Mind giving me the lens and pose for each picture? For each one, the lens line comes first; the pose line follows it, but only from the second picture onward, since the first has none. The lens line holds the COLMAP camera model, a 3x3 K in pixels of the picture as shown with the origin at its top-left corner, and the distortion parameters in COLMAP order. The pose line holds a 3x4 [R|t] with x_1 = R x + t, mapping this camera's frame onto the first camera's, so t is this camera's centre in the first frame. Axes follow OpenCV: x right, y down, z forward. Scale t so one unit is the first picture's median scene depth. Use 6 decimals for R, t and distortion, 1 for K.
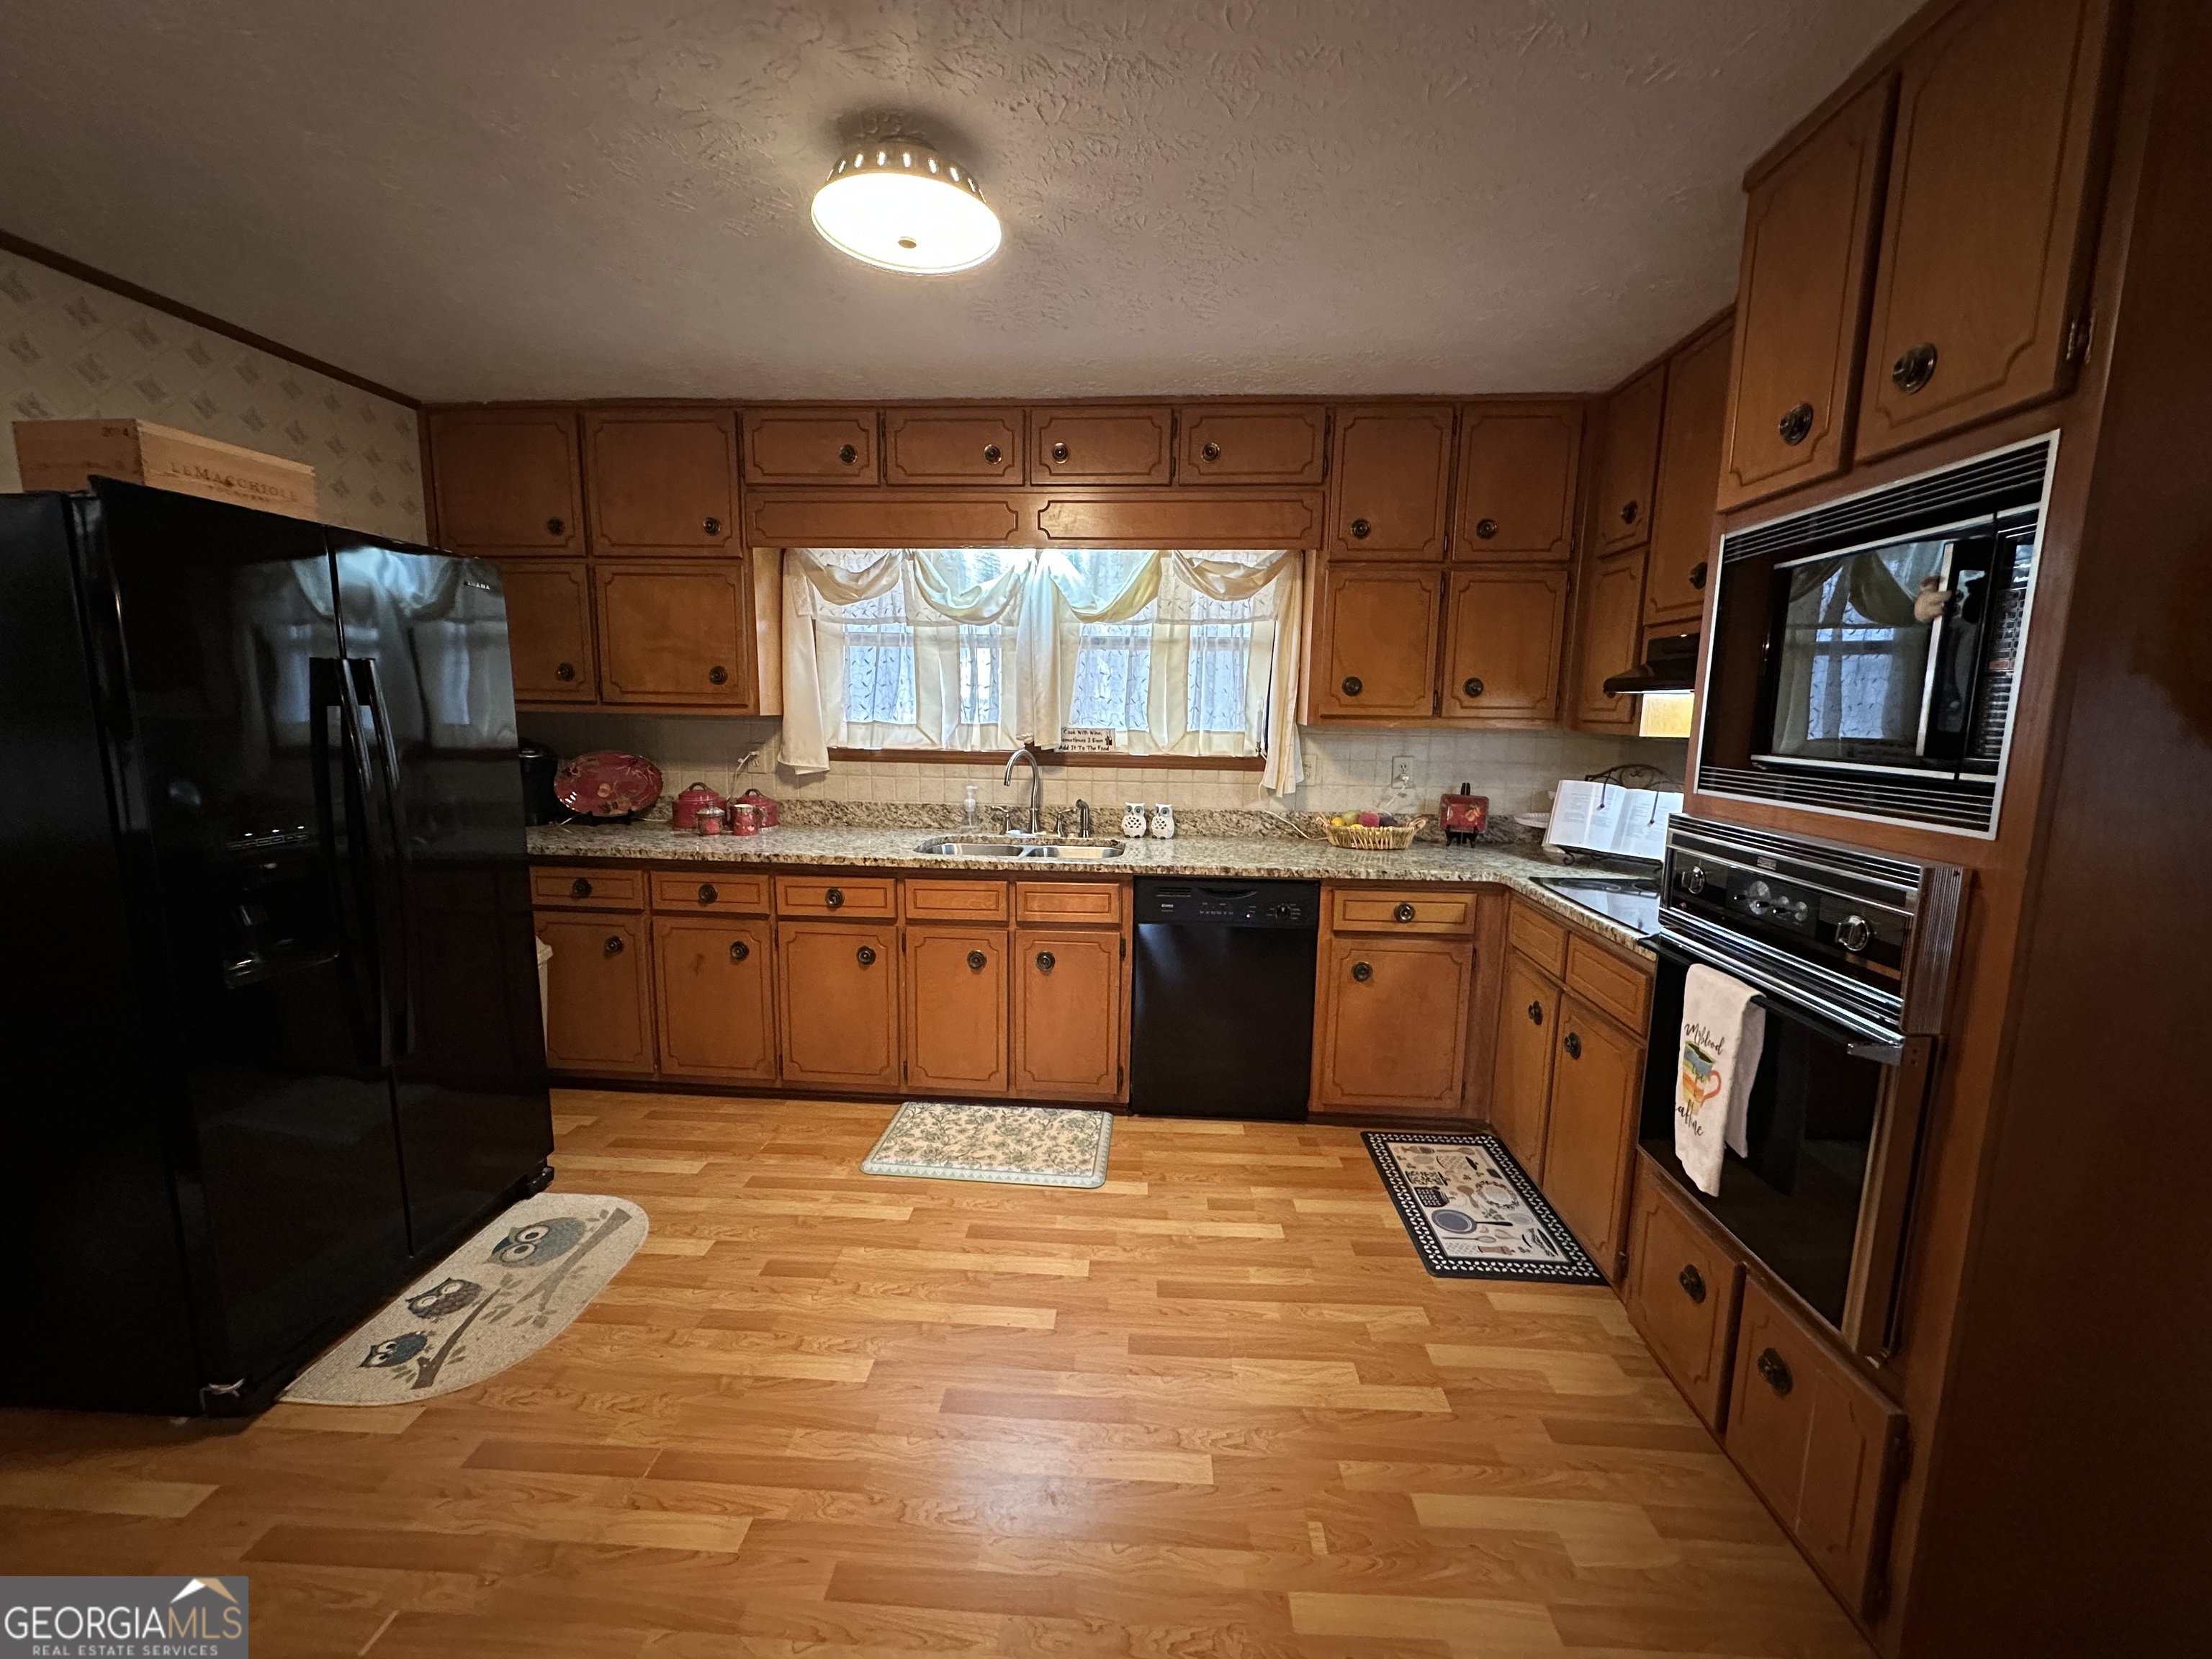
lens RADIAL K [[876.6, 0, 1102.8], [0, 876.6, 829.0], [0, 0, 1]] dist [-0.000935, 0.000005]
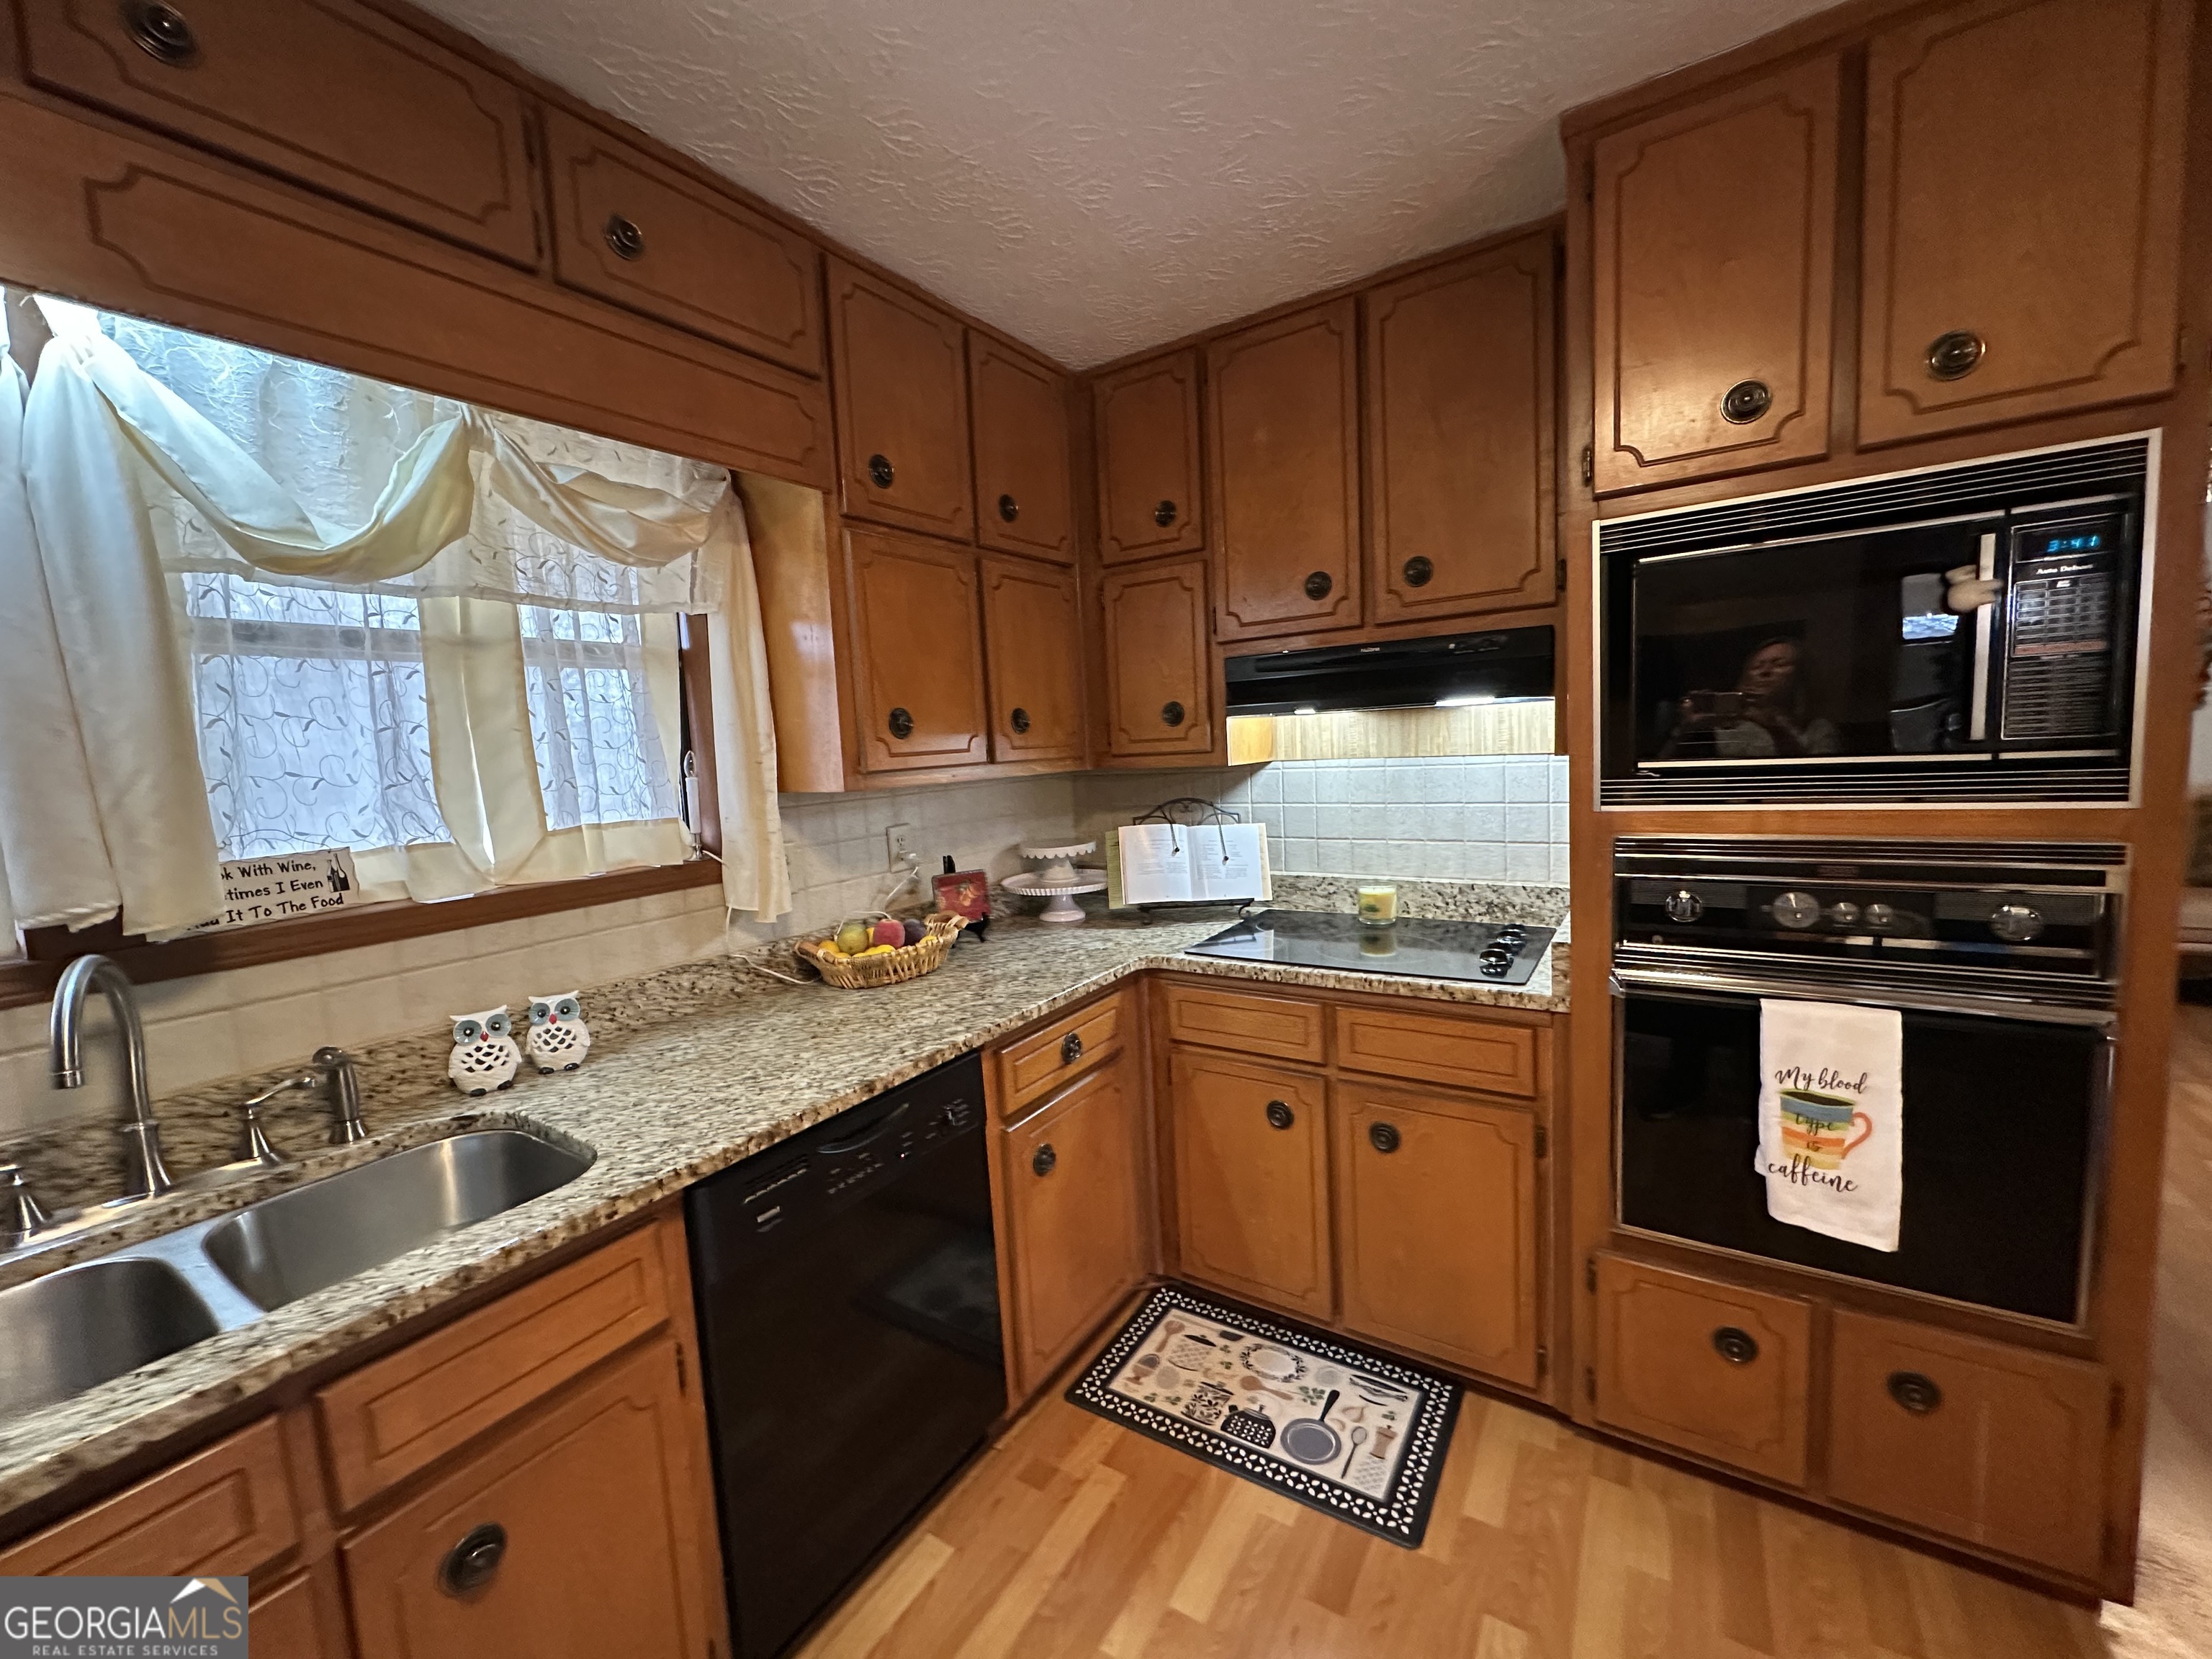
lens RADIAL K [[876.6, 0, 1109.0], [0, 876.6, 830.2], [0, 0, 1]] dist [-0.000935, 0.000005]
pose [[0.486717, -0.129669, 0.863882, -0.203404], [0.183145, 0.982091, 0.044226, -0.093391], [-0.854145, 0.136690, 0.501749, 0.604713]]
